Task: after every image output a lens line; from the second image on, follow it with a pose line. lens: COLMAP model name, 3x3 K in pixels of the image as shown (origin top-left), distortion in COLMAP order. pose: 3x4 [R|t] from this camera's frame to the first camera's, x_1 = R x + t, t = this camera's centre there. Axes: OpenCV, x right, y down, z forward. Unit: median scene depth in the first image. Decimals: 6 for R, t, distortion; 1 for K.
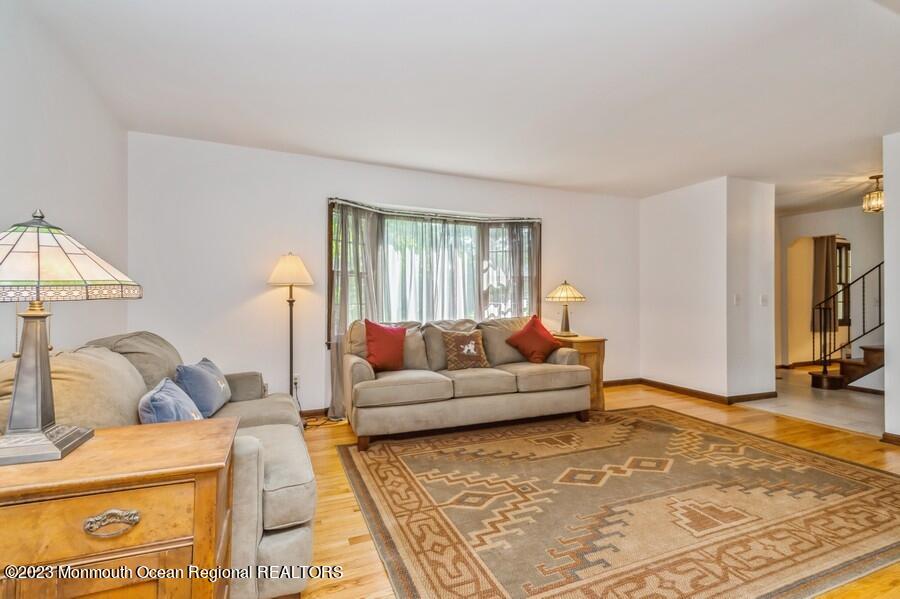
lens RADIAL K [[424.8, 0, 458.0], [0, 424.8, 301.5], [0, 0, 1]] dist [0.013328, -0.003605]
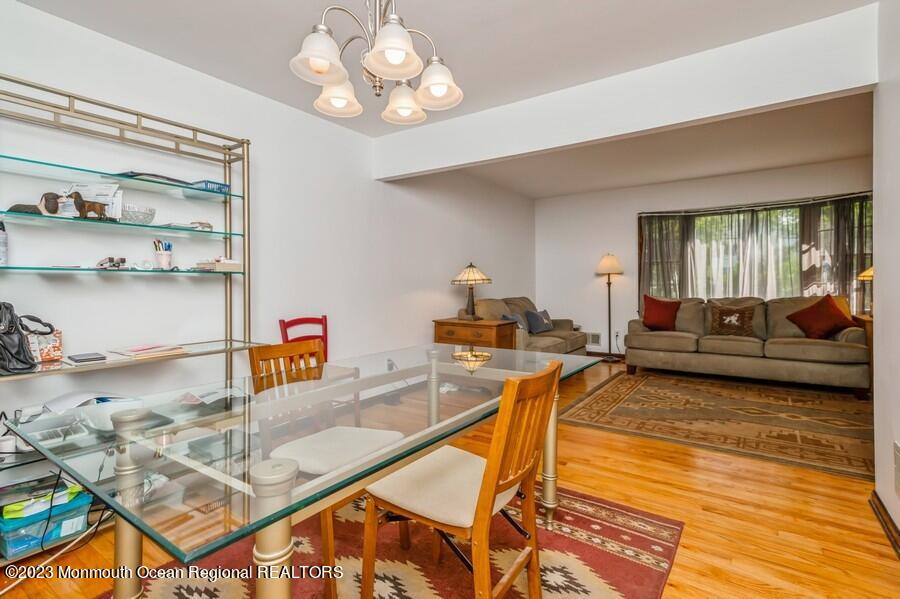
lens RADIAL K [[427.6, 0, 455.7], [0, 427.6, 292.1], [0, 0, 1]] dist [0.003436, -0.000267]
pose [[0.536895, 0.005308, -0.843633, 0.854141], [0.010509, 0.999861, 0.012979, 0.005418], [0.843584, -0.015834, 0.536764, -0.479561]]
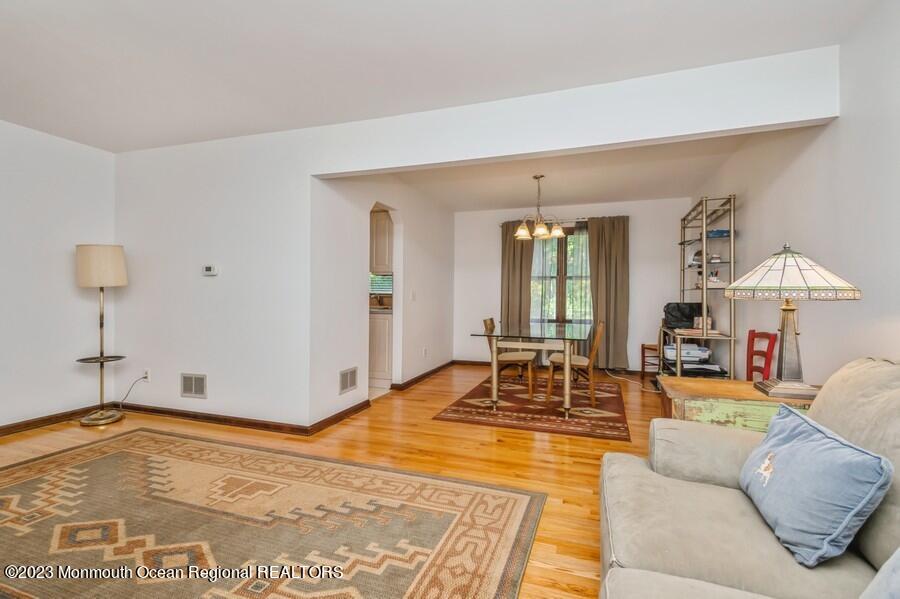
lens RADIAL K [[424.8, 0, 445.8], [0, 424.8, 299.1], [0, 0, 1]] dist [0.013328, -0.003605]
pose [[-0.737463, -0.012474, 0.675272, -0.402949], [-0.011239, 0.999918, 0.006197, 0.000645], [-0.675294, -0.003020, -0.737542, 1.080332]]
